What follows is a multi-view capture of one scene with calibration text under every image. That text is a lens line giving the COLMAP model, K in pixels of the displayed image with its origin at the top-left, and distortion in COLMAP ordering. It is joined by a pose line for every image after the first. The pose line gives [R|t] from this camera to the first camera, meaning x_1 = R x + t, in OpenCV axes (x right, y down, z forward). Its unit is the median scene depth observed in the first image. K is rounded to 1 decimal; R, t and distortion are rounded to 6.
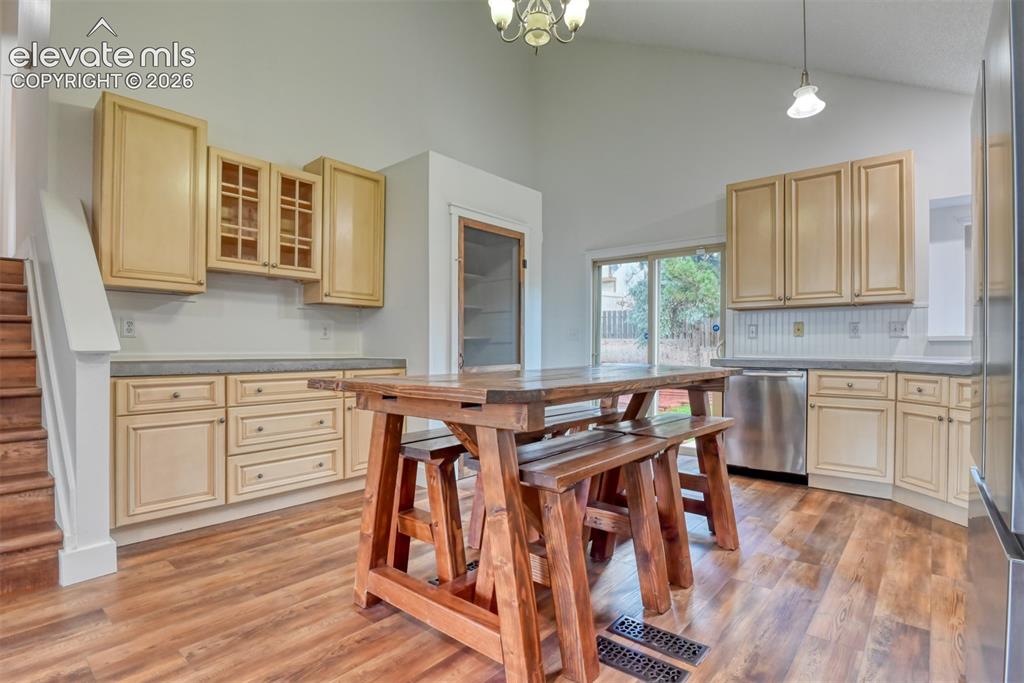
lens RADIAL K [[501.3, 0, 512.3], [0, 501.3, 354.9], [0, 0, 1]] dist [-0.023771, -0.005625]
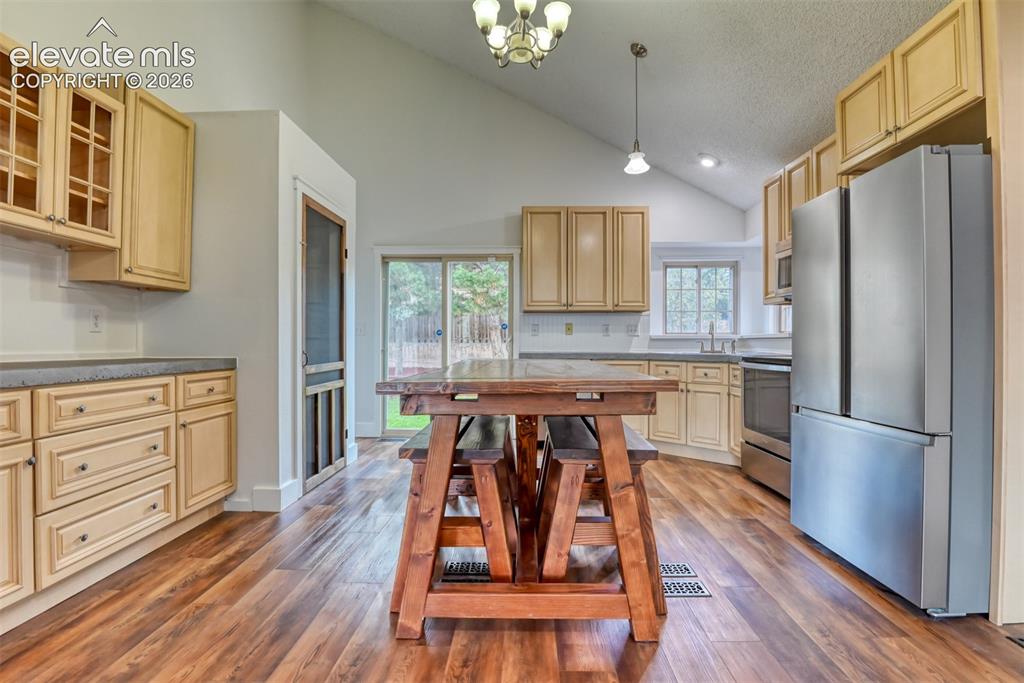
lens RADIAL K [[501.3, 0, 516.8], [0, 501.3, 344.2], [0, 0, 1]] dist [-0.023771, -0.005625]
pose [[0.776678, -0.002490, 0.629893, -0.394943], [0.009625, 0.999922, -0.007915, -0.004261], [-0.629824, 0.012210, 0.776642, 0.105795]]
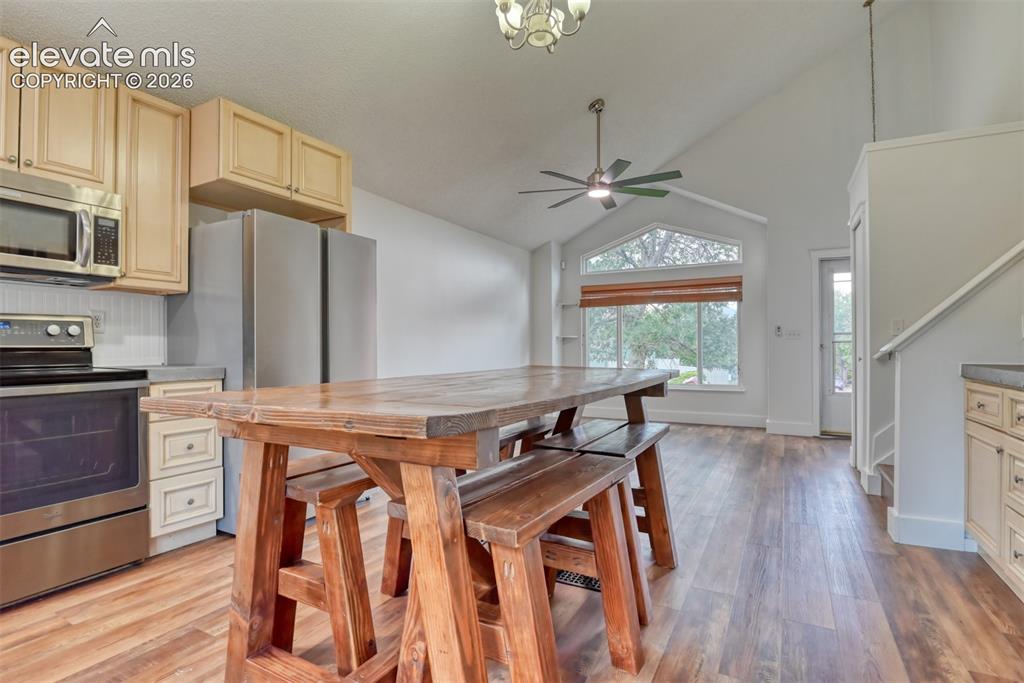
lens RADIAL K [[501.3, 0, 511.8], [0, 501.3, 344.0], [0, 0, 1]] dist [-0.023771, -0.005625]
pose [[-0.979348, -0.000709, -0.202182, 0.189335], [-0.001867, 0.999983, 0.005539, -0.019068], [0.202174, 0.005802, -0.979332, 1.219360]]
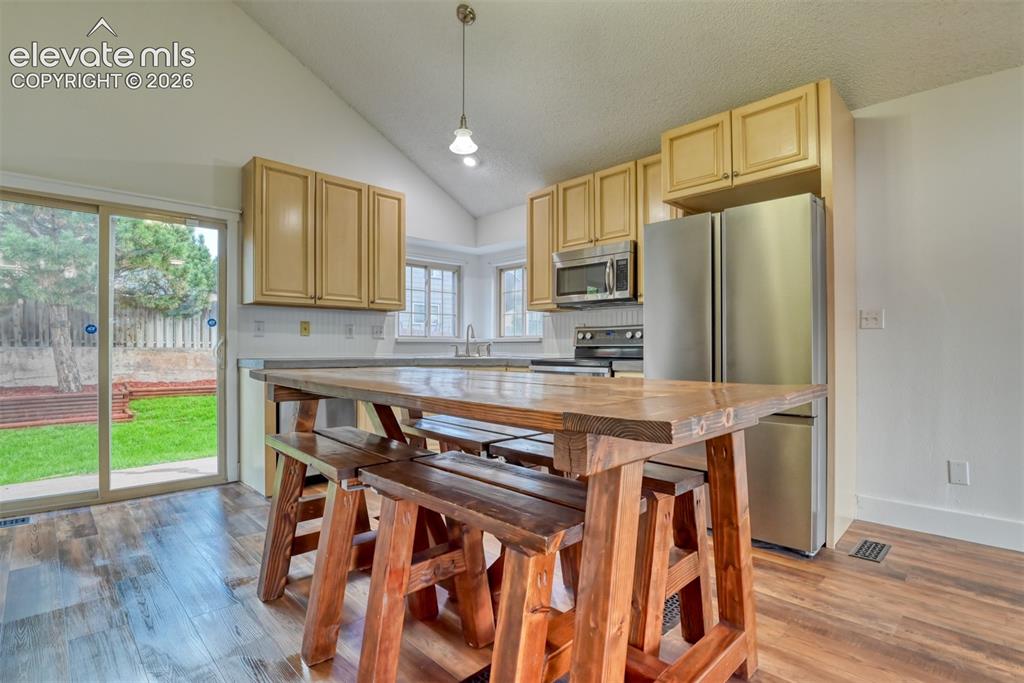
lens RADIAL K [[501.3, 0, 515.9], [0, 501.3, 356.6], [0, 0, 1]] dist [-0.023771, -0.005625]
pose [[0.101842, -0.019206, 0.994615, -0.451603], [0.012607, 0.999758, 0.018015, -0.008814], [-0.994721, 0.010704, 0.102059, 0.559060]]
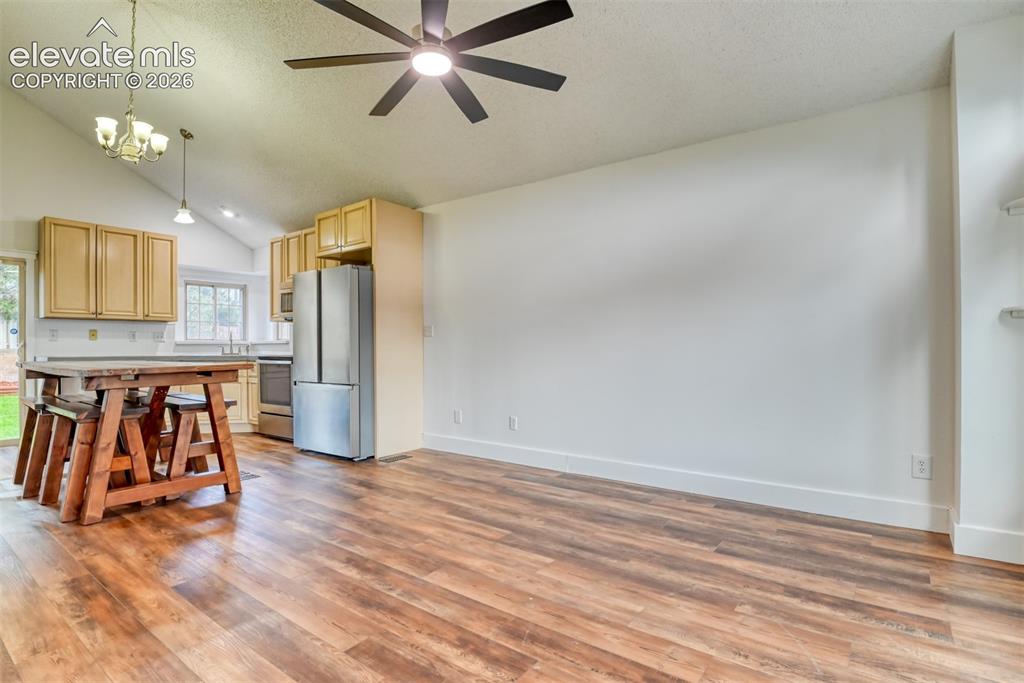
lens RADIAL K [[501.3, 0, 517.5], [0, 501.3, 357.6], [0, 0, 1]] dist [-0.023771, -0.005625]
pose [[-0.069515, -0.023300, 0.997309, -1.027634], [0.014134, 0.999604, 0.024339, -0.004691], [-0.997481, 0.015788, -0.069159, -0.098521]]
